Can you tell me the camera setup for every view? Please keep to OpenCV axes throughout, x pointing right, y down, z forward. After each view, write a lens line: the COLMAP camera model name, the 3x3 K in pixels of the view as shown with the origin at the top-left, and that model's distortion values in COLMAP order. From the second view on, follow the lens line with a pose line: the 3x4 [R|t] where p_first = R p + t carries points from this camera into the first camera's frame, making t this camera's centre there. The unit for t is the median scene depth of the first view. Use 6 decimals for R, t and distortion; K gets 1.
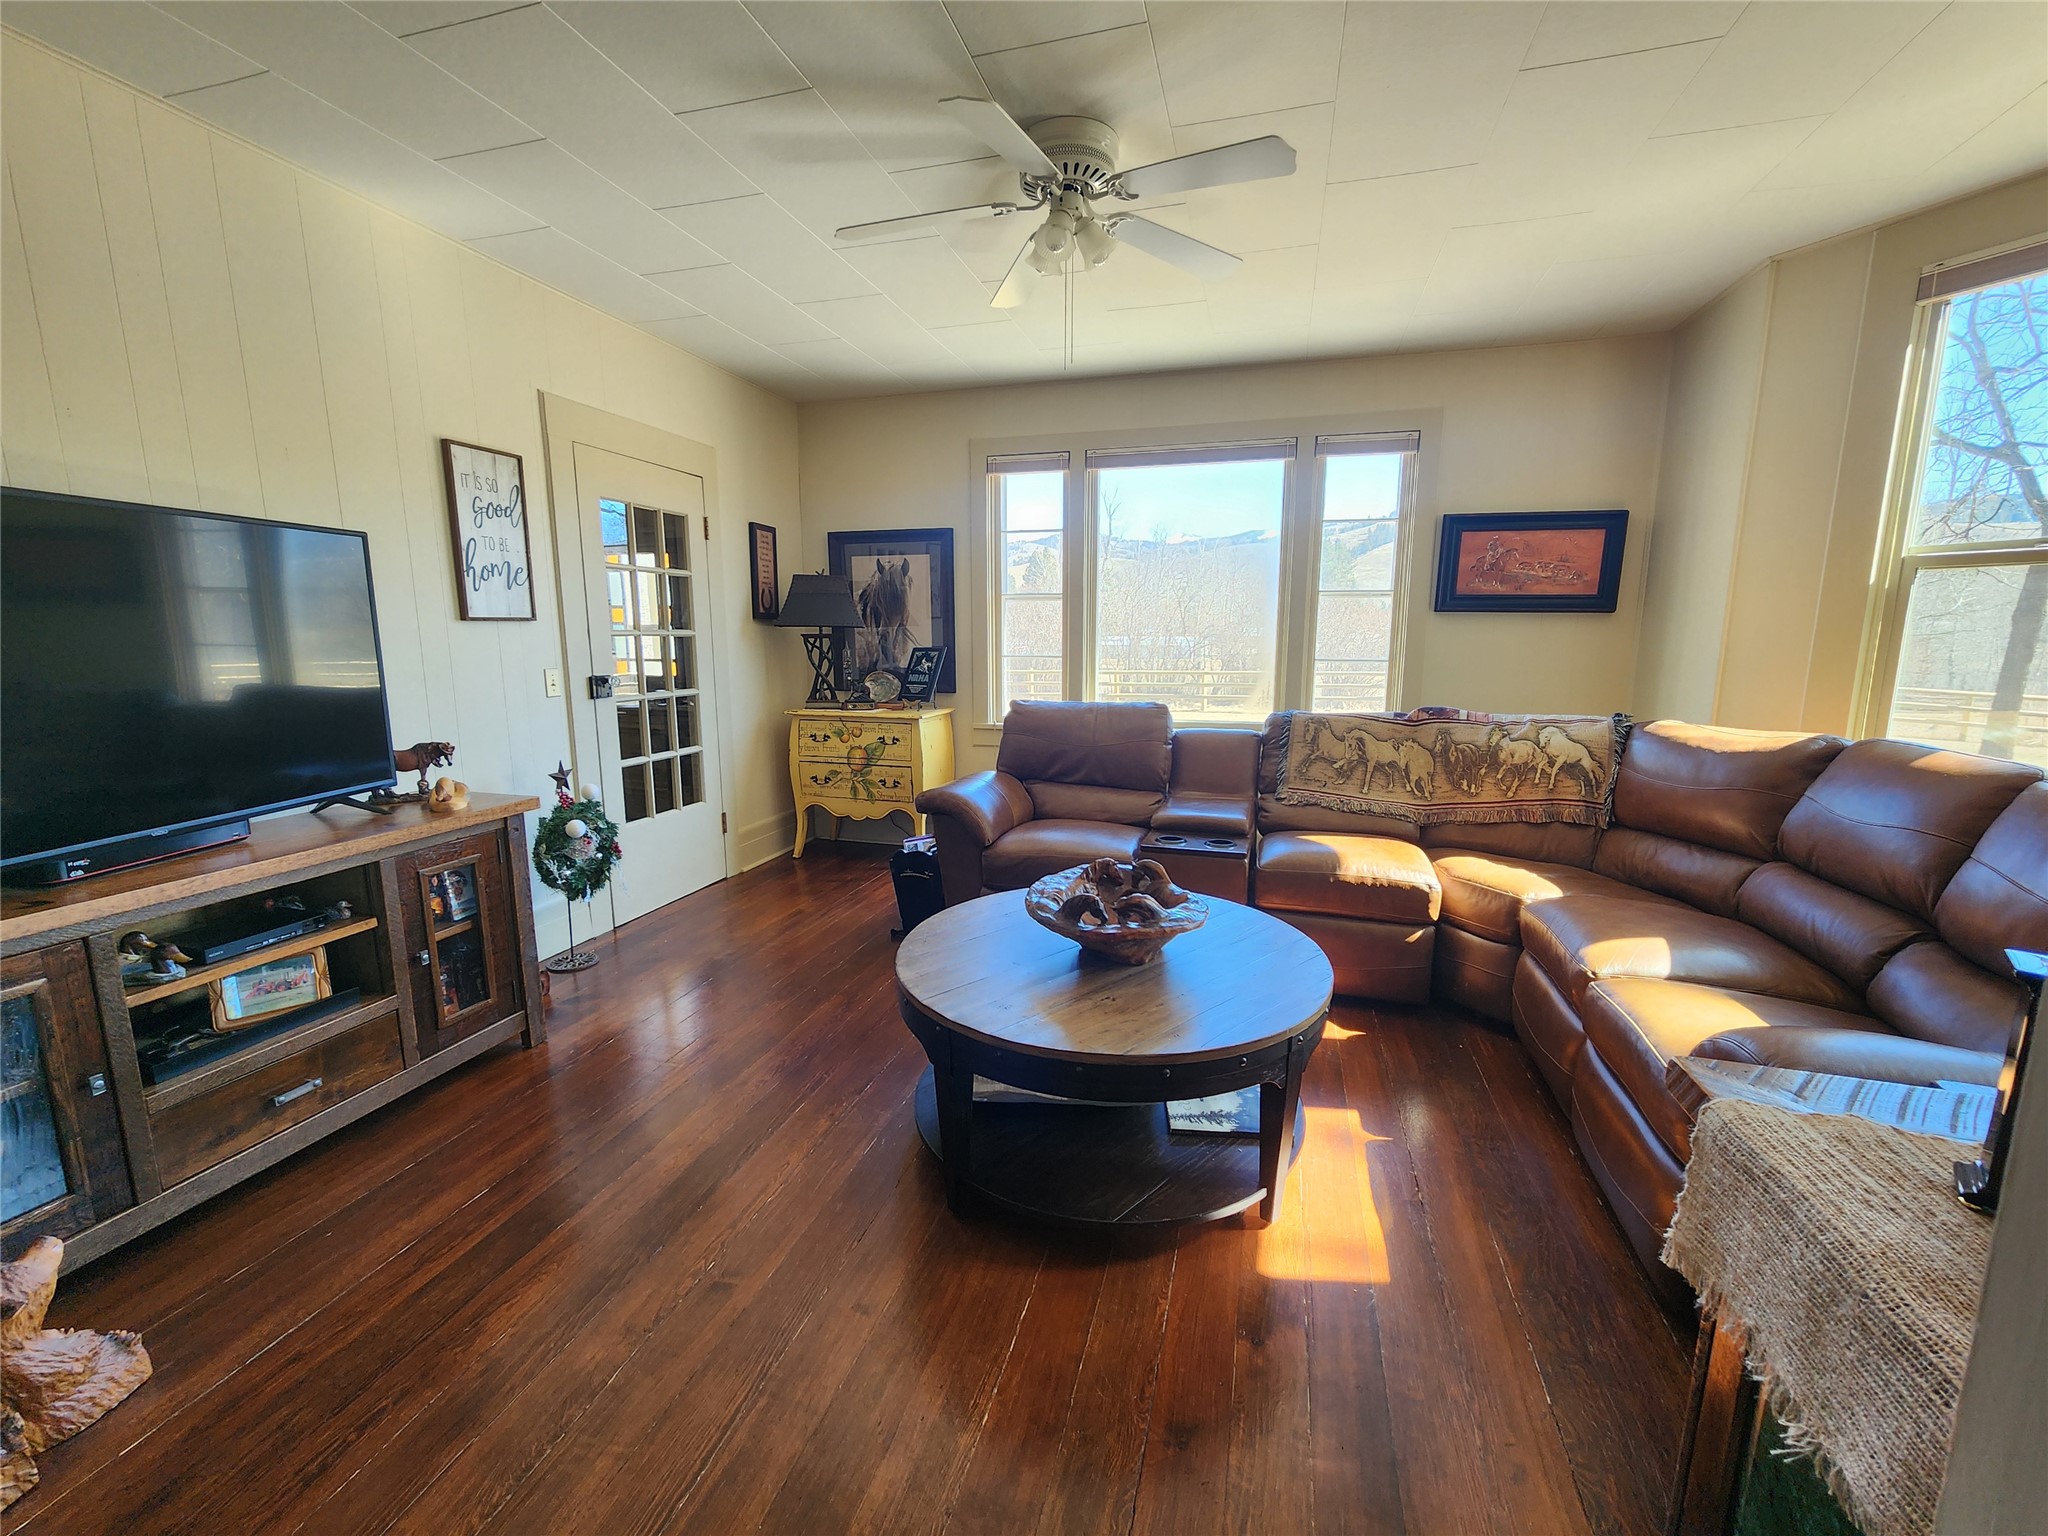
lens RADIAL K [[841.7, 0, 1024.0], [0, 841.7, 768.0], [0, 0, 1]] dist [0.000102, -0.000337]
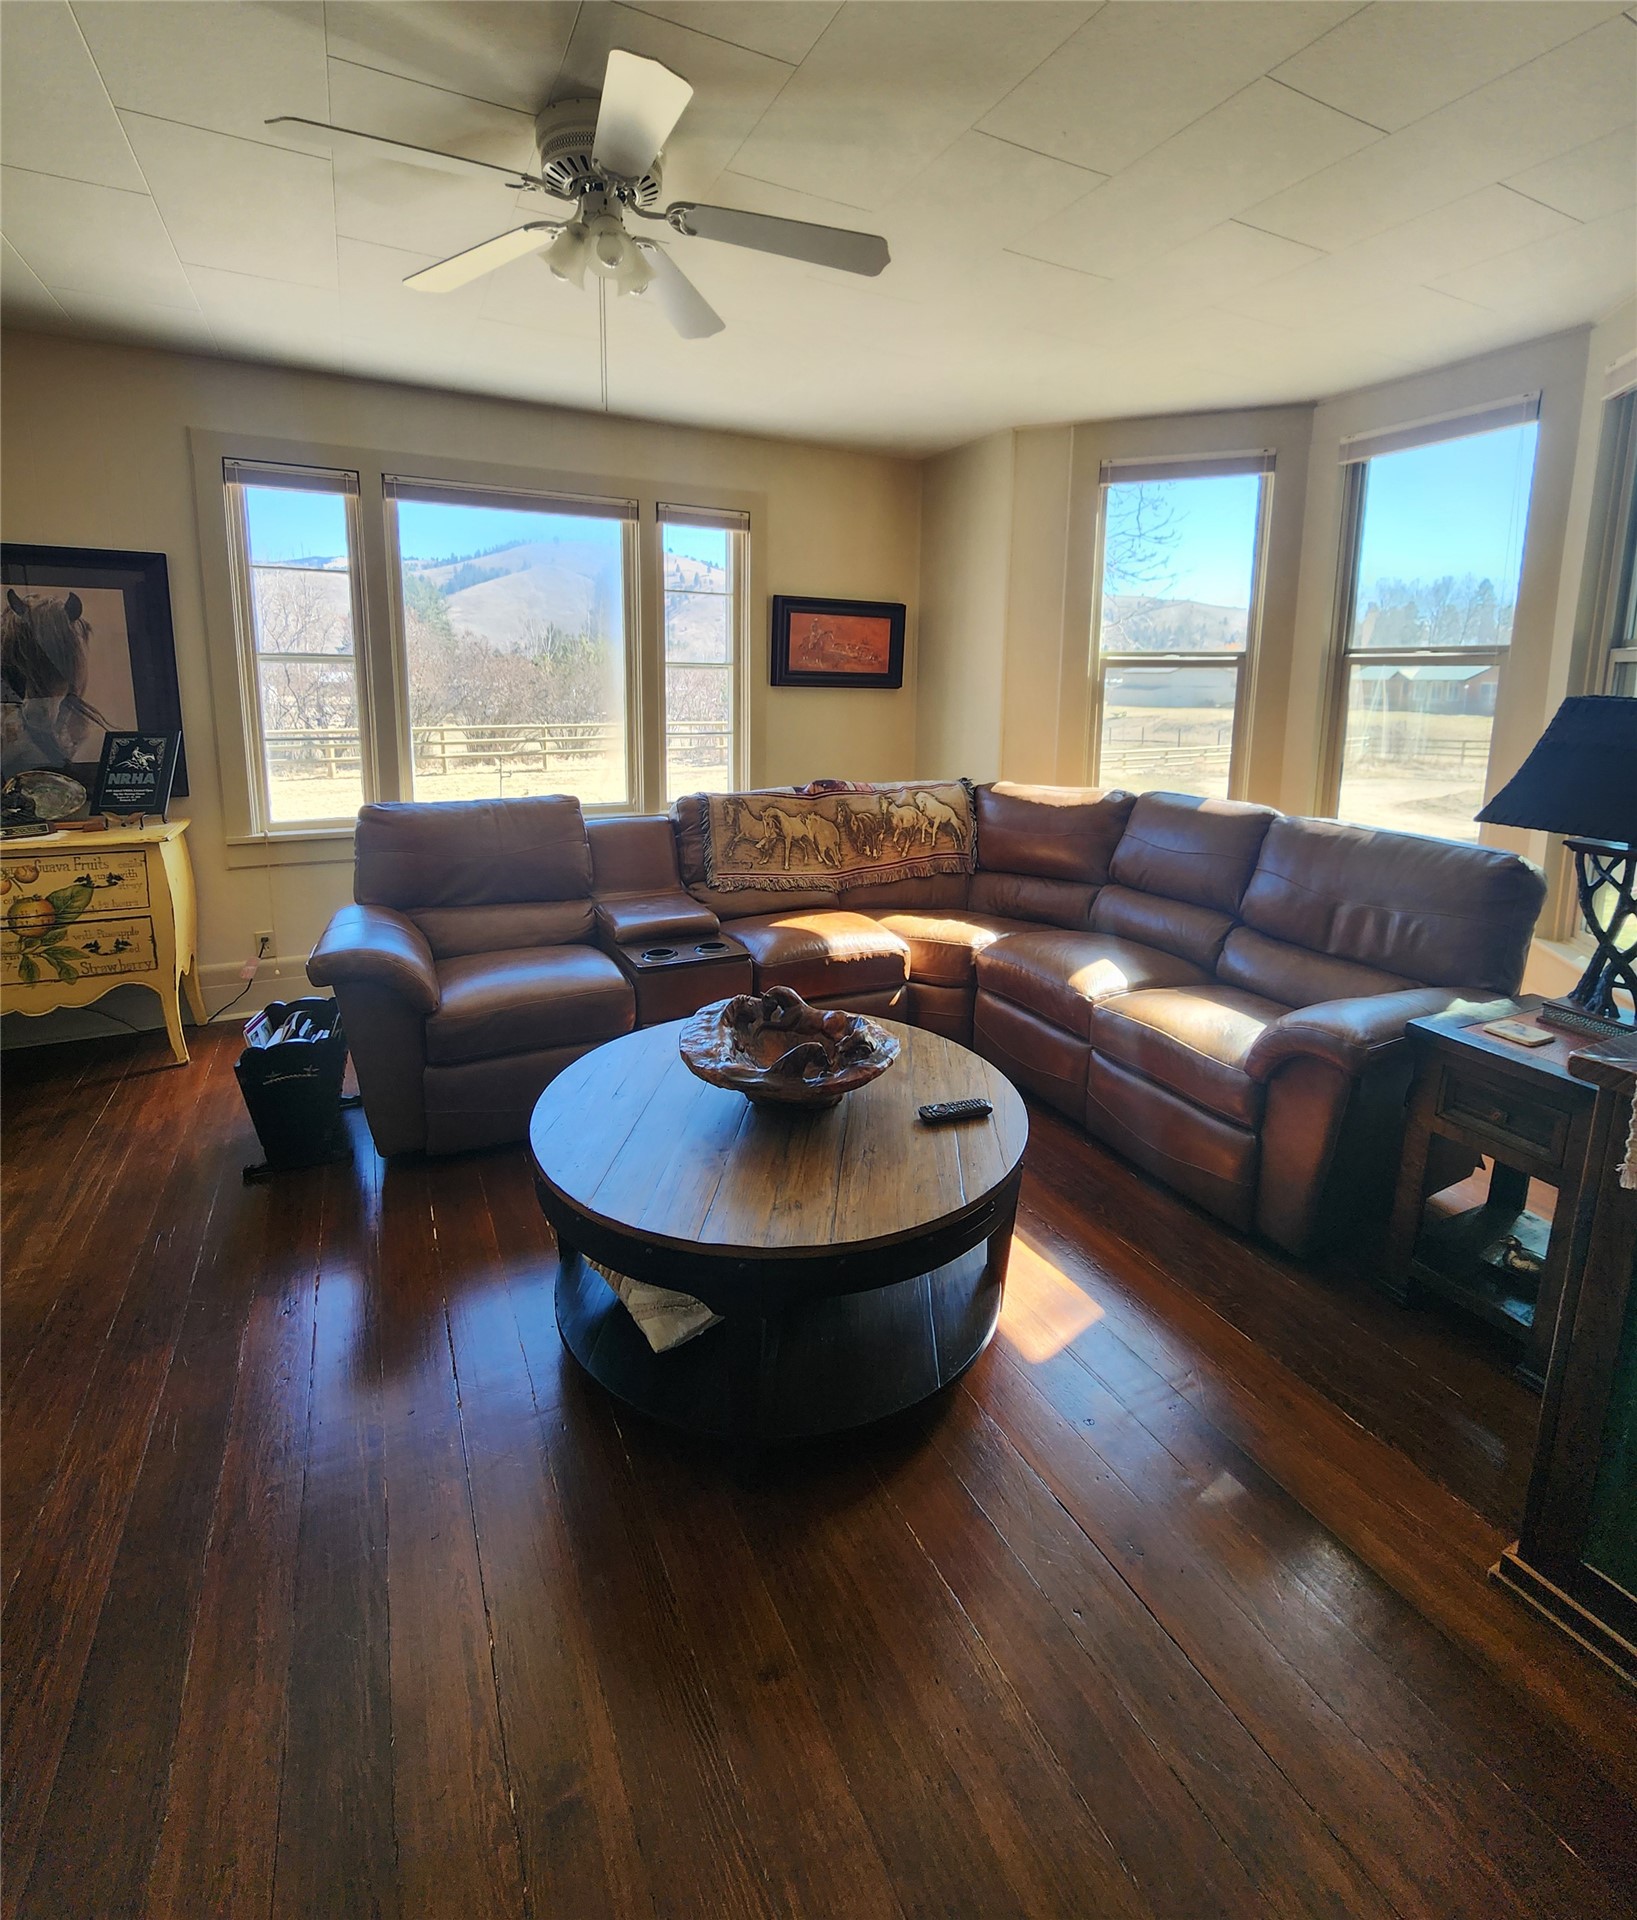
lens RADIAL K [[903.0, 0, 823.8], [0, 903.0, 815.9], [0, 0, 1]] dist [-0.001737, -0.000385]
pose [[0.722950, -0.094770, 0.684370, -0.298279], [0.100090, 0.994464, 0.031980, -0.063677], [-0.683612, 0.045379, 0.728433, 0.167153]]
